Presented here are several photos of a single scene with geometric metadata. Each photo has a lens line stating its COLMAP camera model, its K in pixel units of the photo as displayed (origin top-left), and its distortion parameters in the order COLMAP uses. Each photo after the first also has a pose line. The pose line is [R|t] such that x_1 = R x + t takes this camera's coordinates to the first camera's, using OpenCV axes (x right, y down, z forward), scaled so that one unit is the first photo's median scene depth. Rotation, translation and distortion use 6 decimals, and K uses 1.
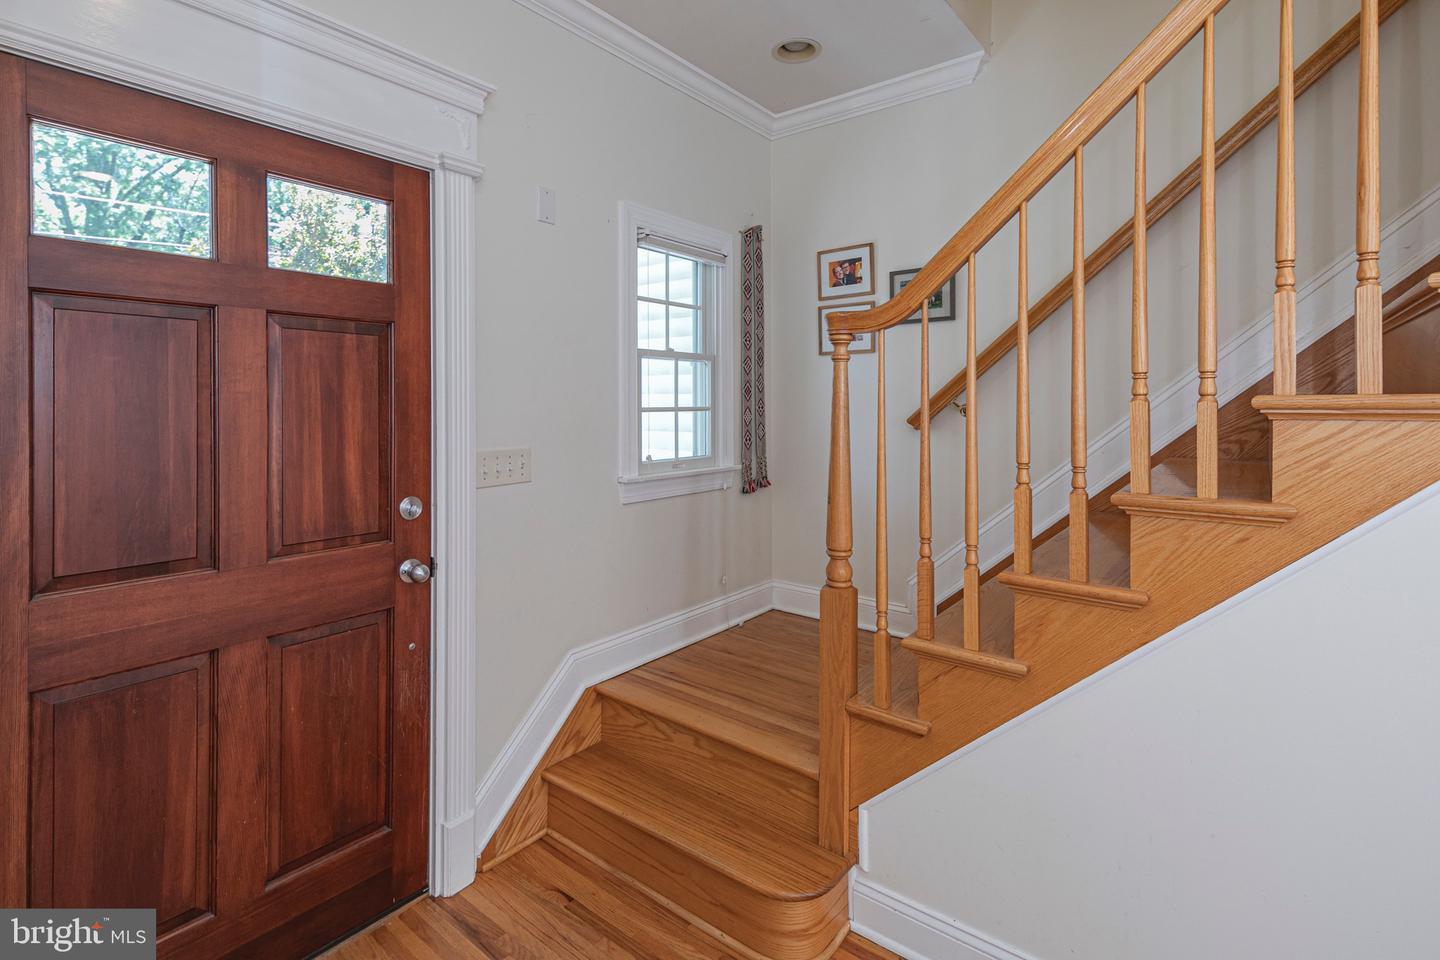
lens RADIAL K [[681.0, 0, 713.1], [0, 681.0, 402.4], [0, 0, 1]] dist [0.023994, -0.010736]
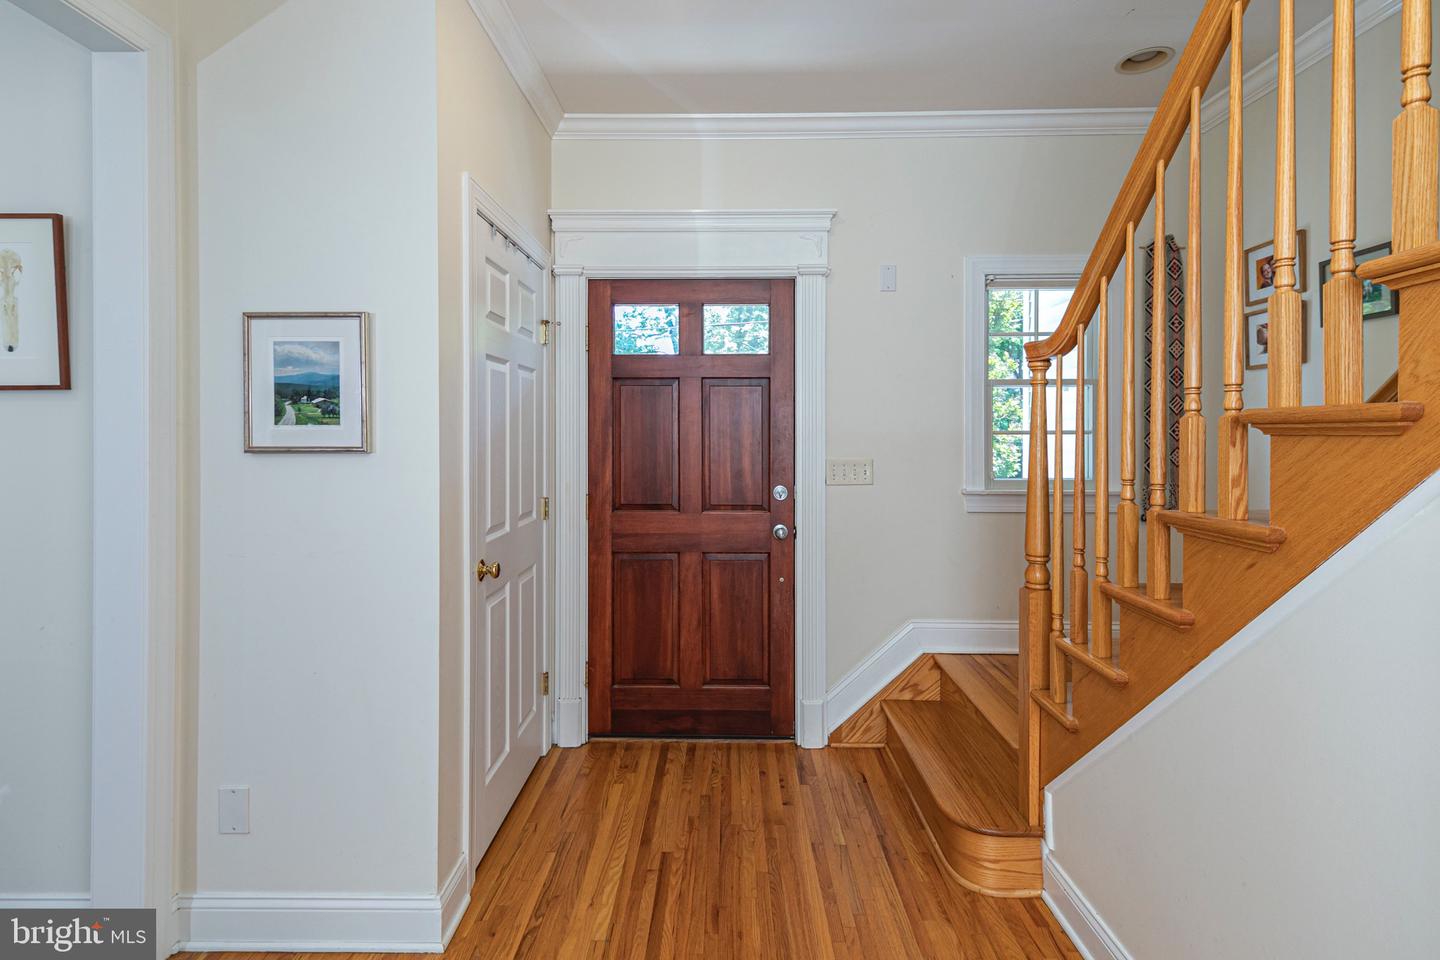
lens RADIAL K [[690.1, 0, 722.8], [0, 690.1, 423.2], [0, 0, 1]] dist [0.025453, -0.004226]
pose [[0.621380, -0.006565, -0.783481, 0.743496], [0.002684, 0.999977, -0.006250, 0.001706], [0.783504, 0.001780, 0.621384, -0.107899]]
